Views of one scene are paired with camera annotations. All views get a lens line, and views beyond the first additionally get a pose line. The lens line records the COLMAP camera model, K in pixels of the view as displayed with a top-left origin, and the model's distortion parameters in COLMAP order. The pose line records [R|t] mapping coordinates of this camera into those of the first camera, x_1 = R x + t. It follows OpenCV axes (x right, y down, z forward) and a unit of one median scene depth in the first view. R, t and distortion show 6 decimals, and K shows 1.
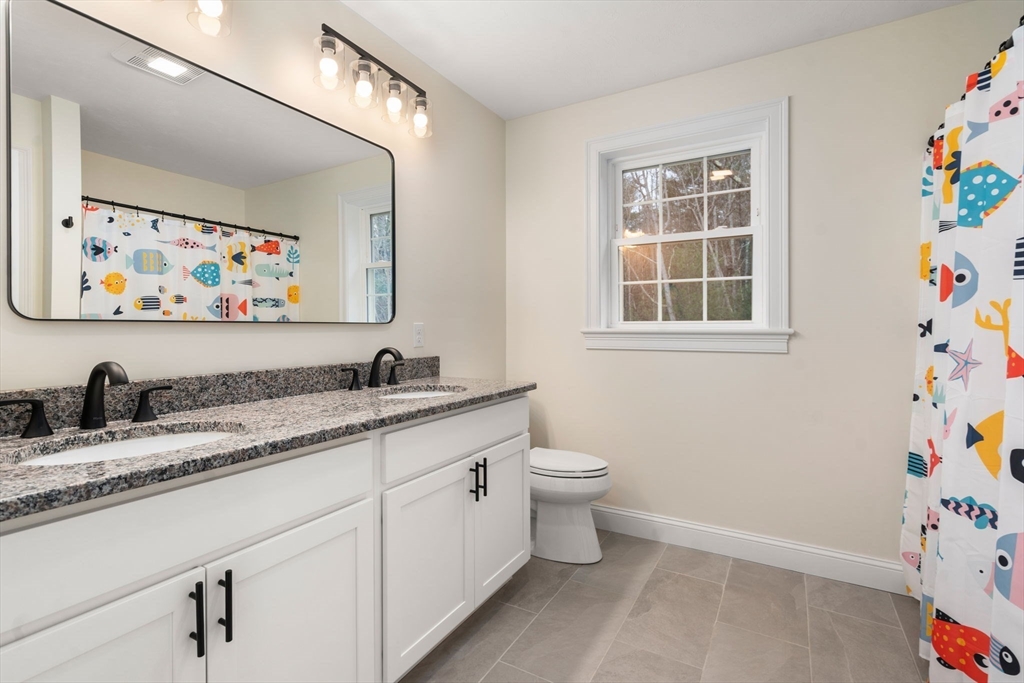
lens RADIAL K [[473.3, 0, 516.2], [0, 473.3, 329.7], [0, 0, 1]] dist [0.001518, 0.000109]
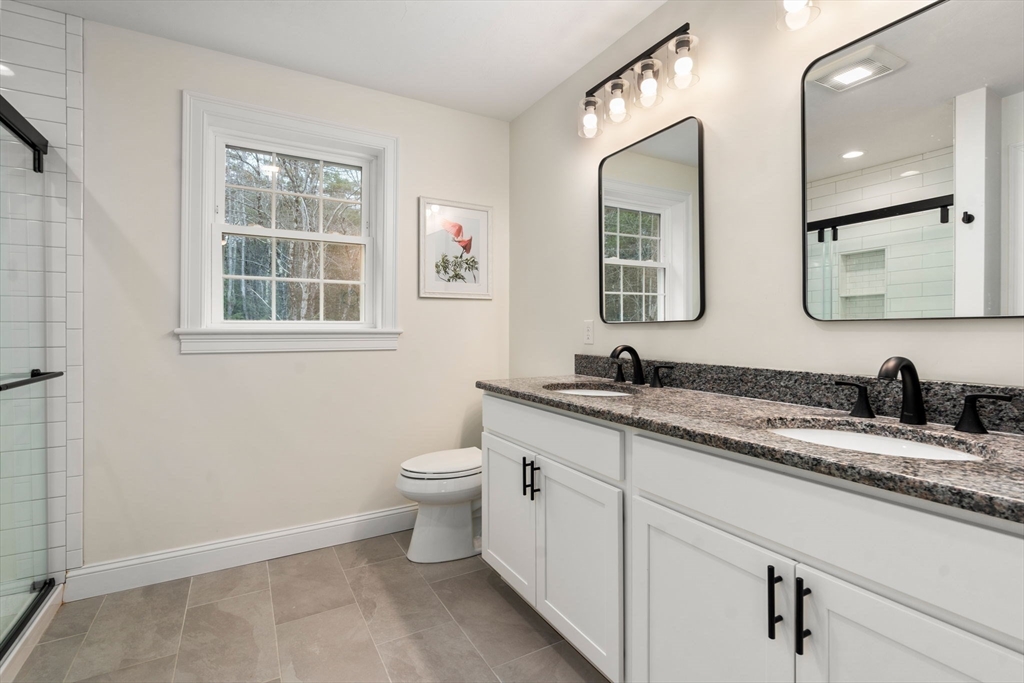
lens RADIAL K [[480.0, 0, 510.4], [0, 480.0, 322.5], [0, 0, 1]] dist [-0.003240, 0.000319]
pose [[-0.511849, -0.008116, -0.859037, 0.692186], [0.001931, 0.999942, -0.010598, 0.000066], [0.859073, -0.007083, -0.511803, 1.258356]]
